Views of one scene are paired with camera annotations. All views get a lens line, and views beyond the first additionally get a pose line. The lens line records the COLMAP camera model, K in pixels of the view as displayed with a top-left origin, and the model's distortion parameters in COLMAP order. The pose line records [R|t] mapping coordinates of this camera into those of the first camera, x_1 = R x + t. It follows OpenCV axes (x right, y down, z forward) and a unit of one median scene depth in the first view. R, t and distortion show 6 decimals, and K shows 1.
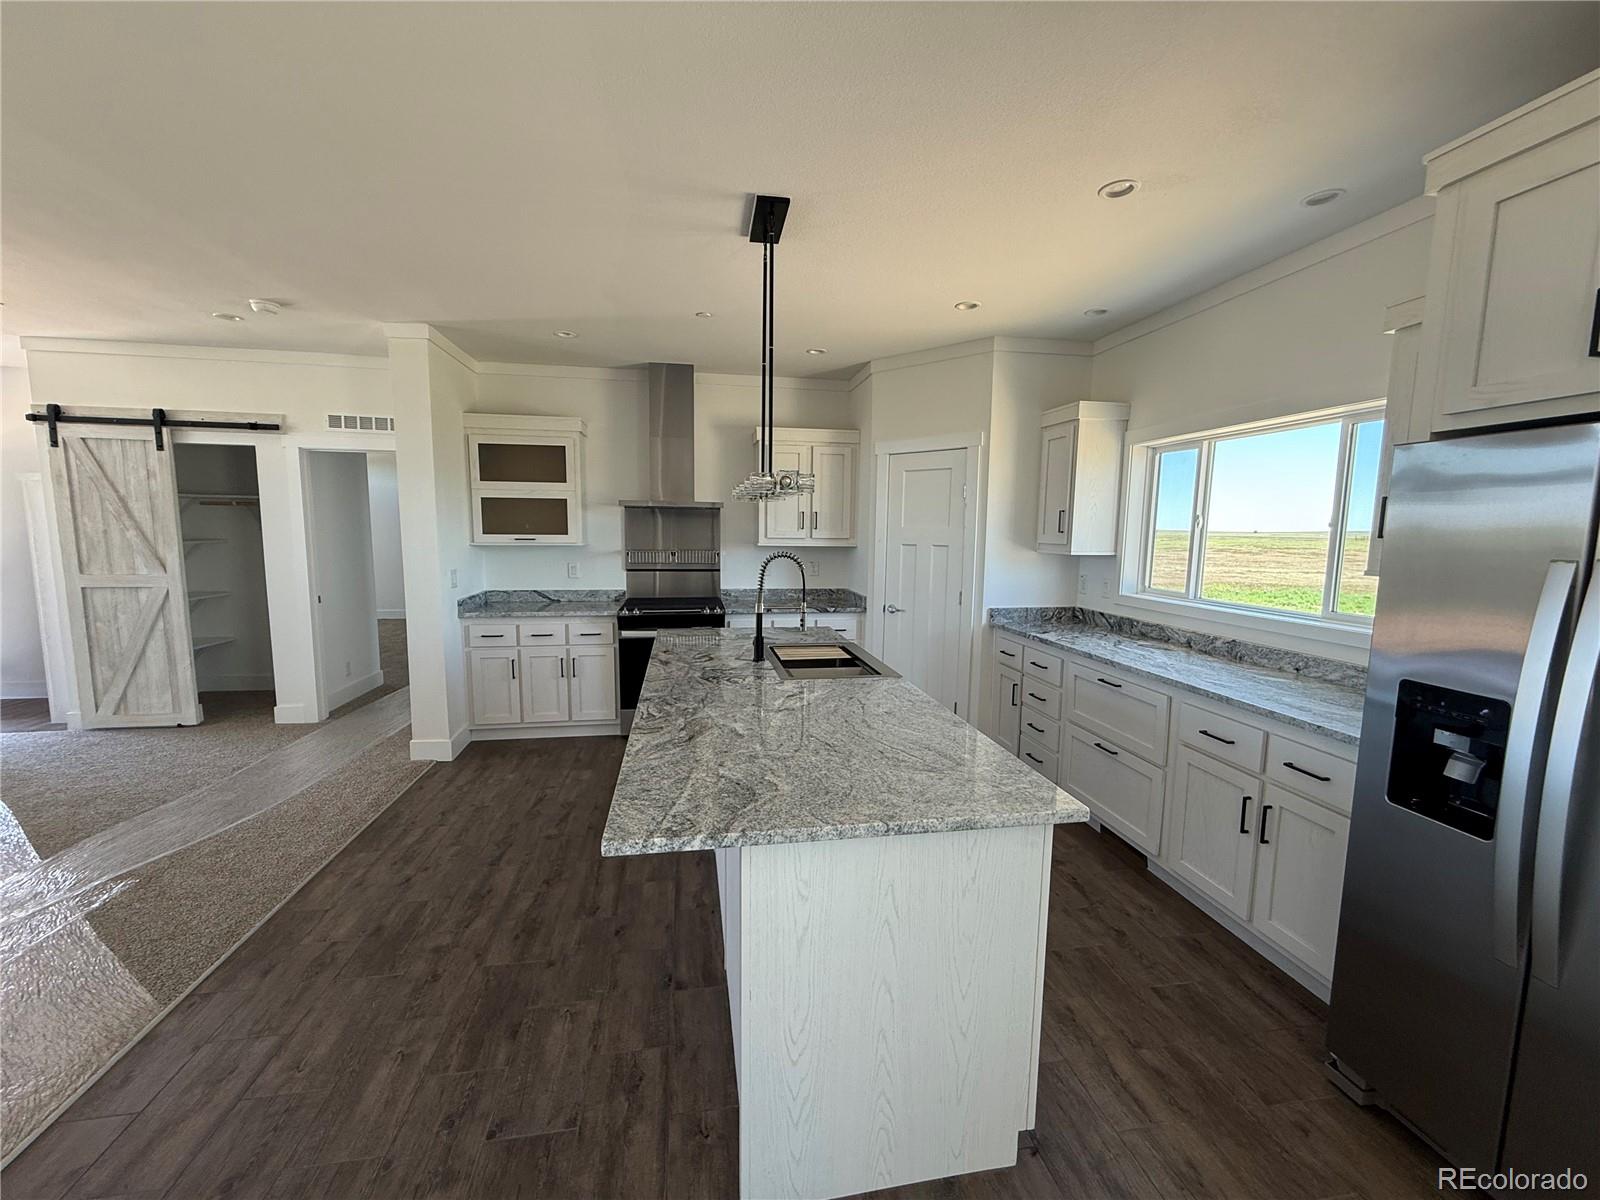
lens RADIAL K [[638.4, 0, 793.4], [0, 638.4, 599.7], [0, 0, 1]] dist [0.001204, 0.000022]
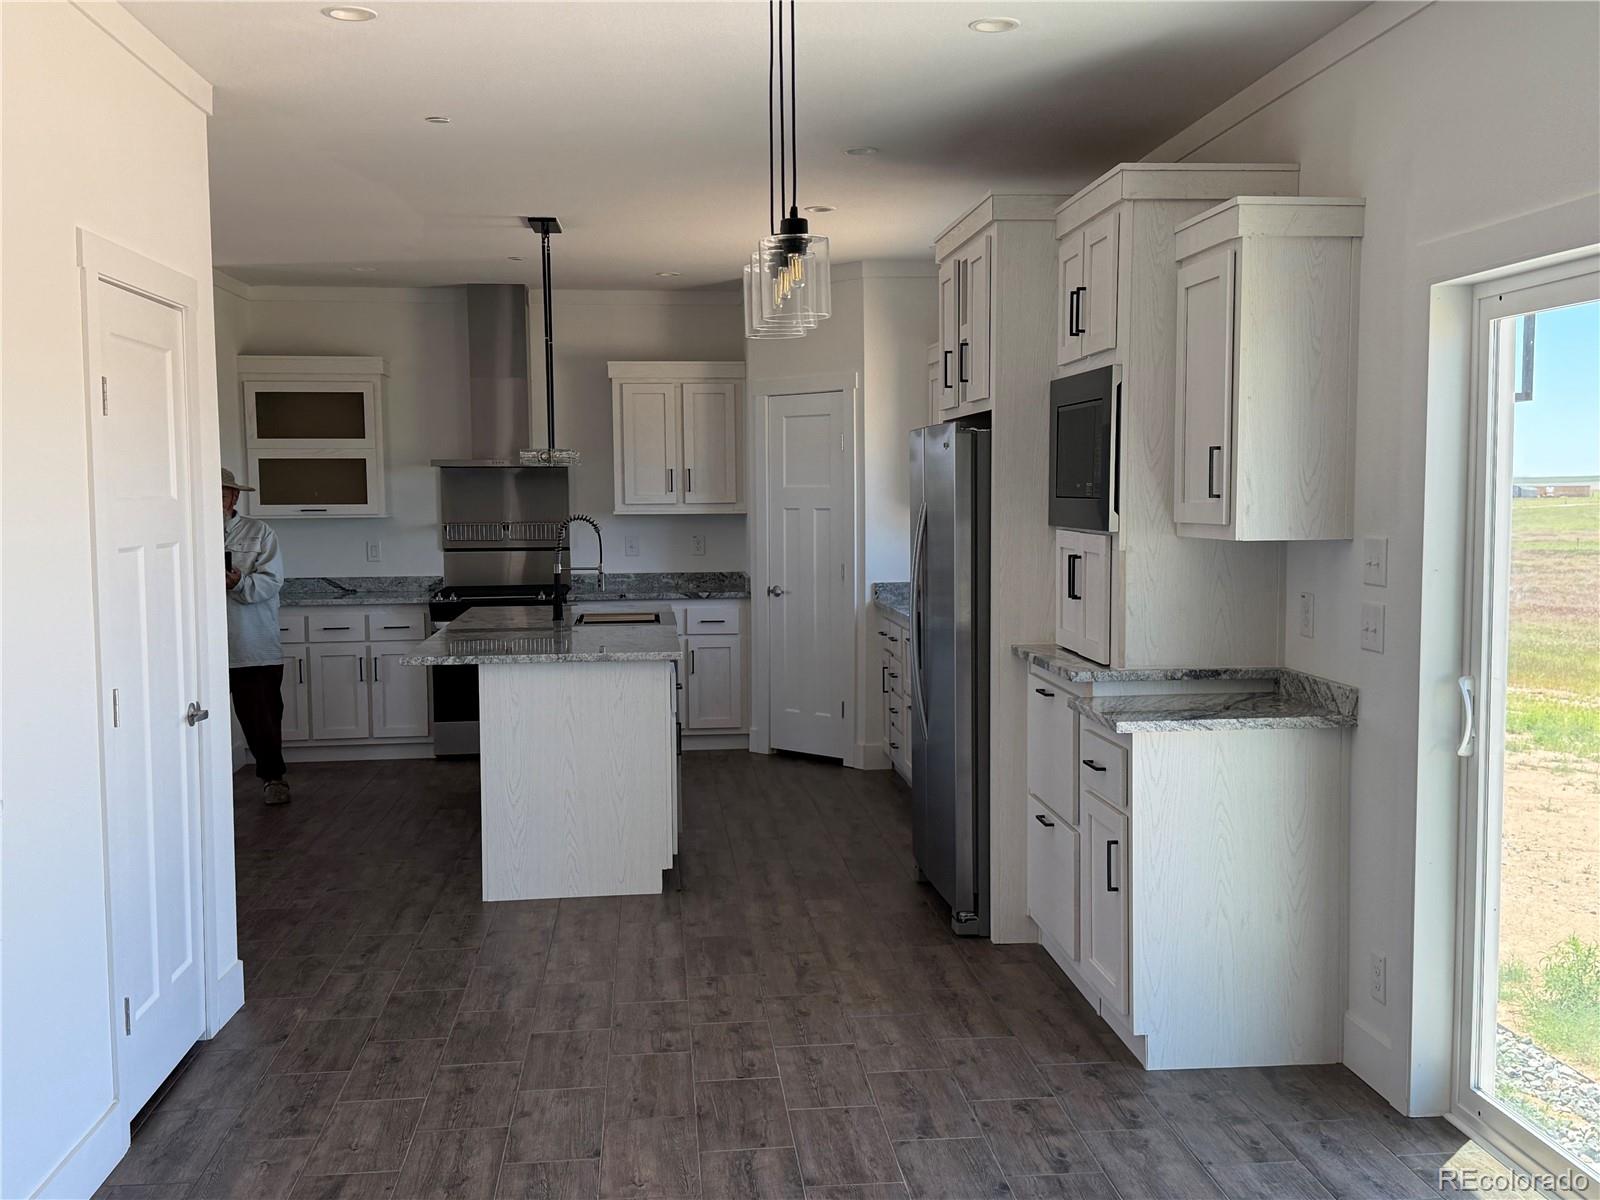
lens RADIAL K [[1689.2, 0, 820.2], [0, 1689.2, 605.8], [0, 0, 1]] dist [0.184470, -0.362697]
pose [[0.997714, -0.015576, -0.065765, 0.431447], [0.012839, 0.999042, -0.041841, 0.150658], [0.066354, 0.040901, 0.996958, -1.339962]]
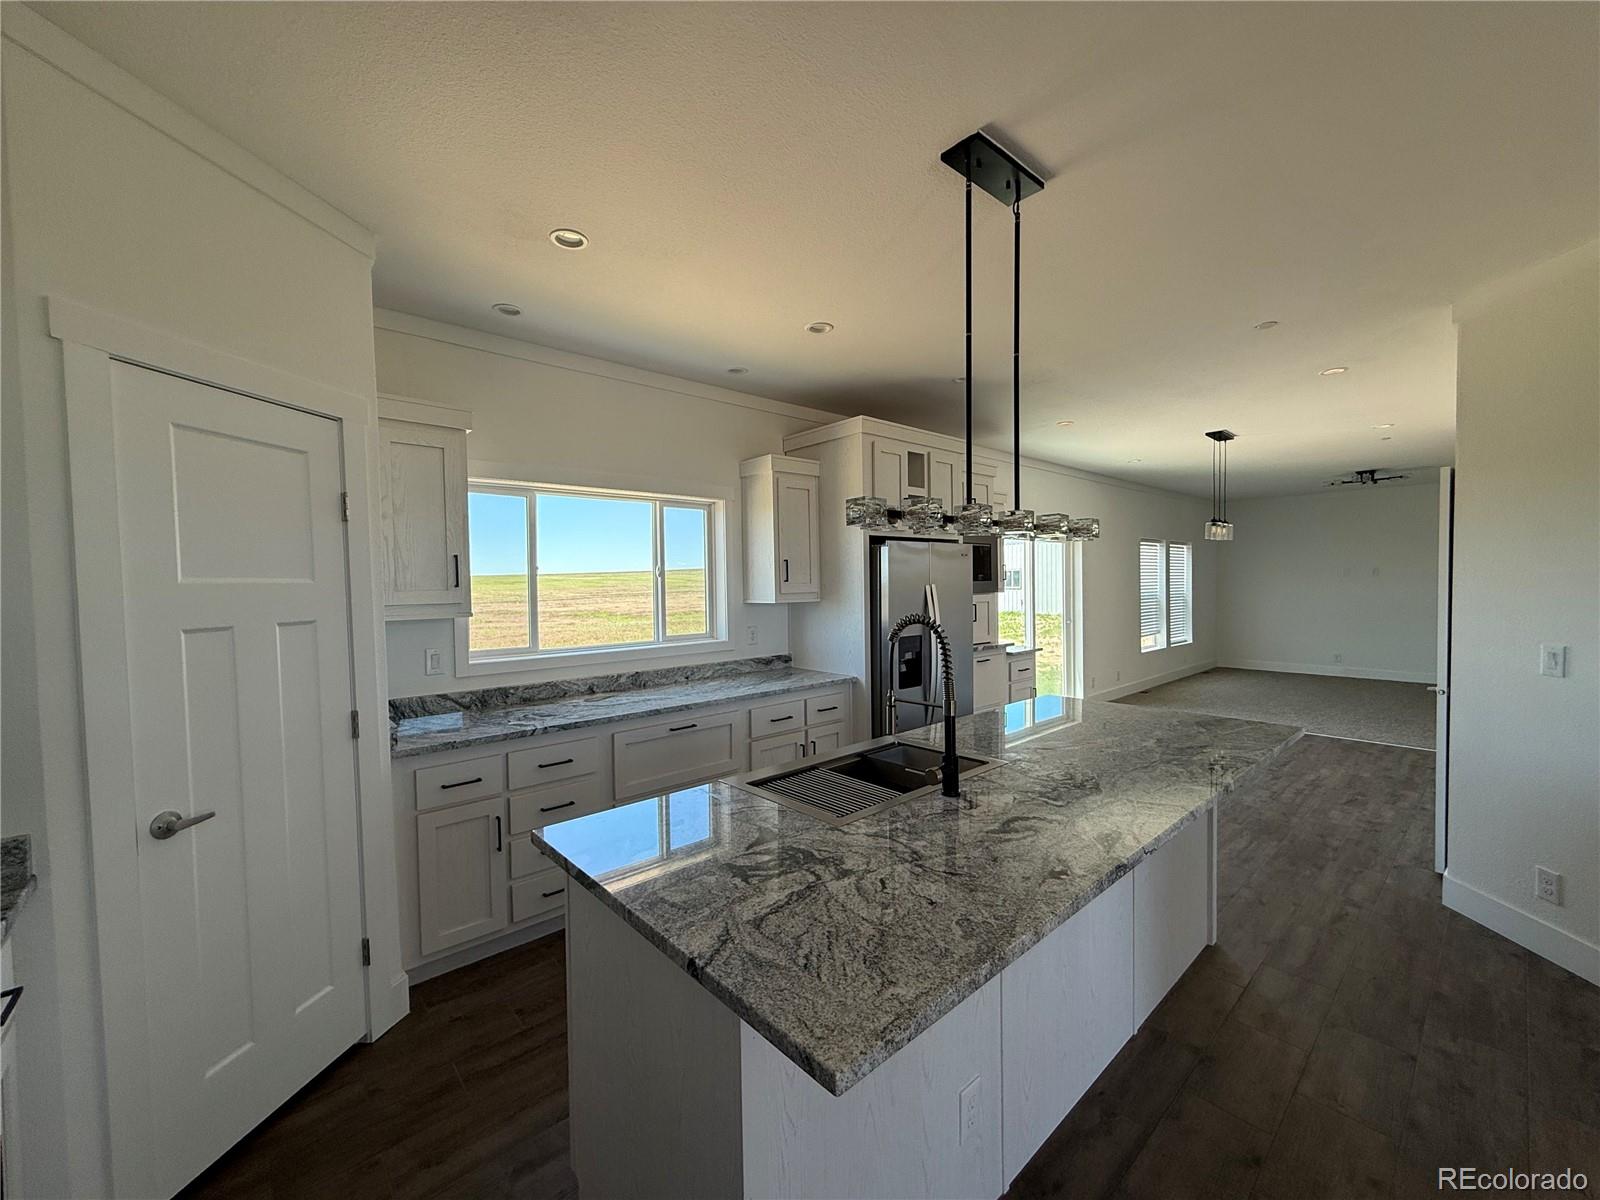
lens RADIAL K [[638.4, 0, 793.4], [0, 638.4, 599.7], [0, 0, 1]] dist [0.001204, 0.000022]
pose [[-0.529968, -0.028890, 0.847525, -0.377734], [0.104032, 0.989656, 0.098787, -0.127710], [-0.841612, 0.140523, -0.521481, 1.107521]]
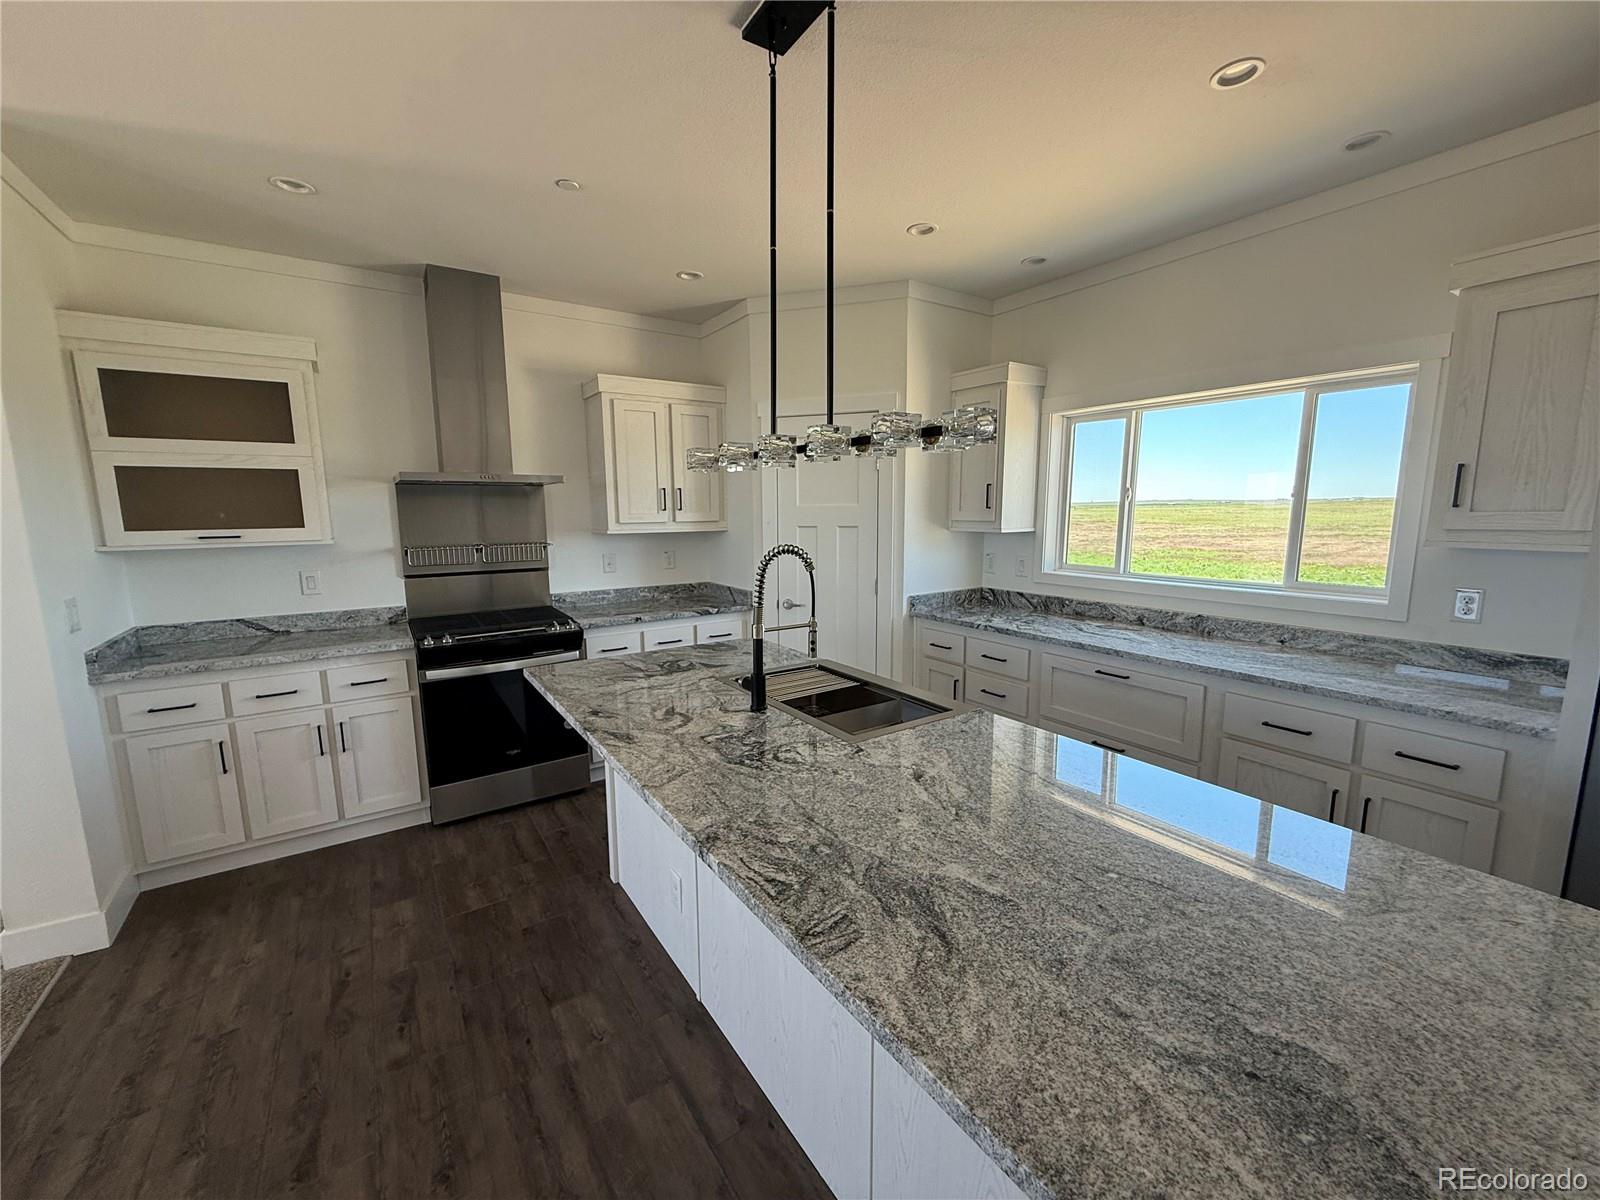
lens RADIAL K [[638.4, 0, 793.4], [0, 638.4, 599.7], [0, 0, 1]] dist [0.001204, 0.000022]
pose [[0.911826, -0.077517, 0.403192, -0.220547], [0.064264, 0.996857, 0.046320, -0.037266], [-0.405516, -0.016325, 0.913942, 0.294186]]
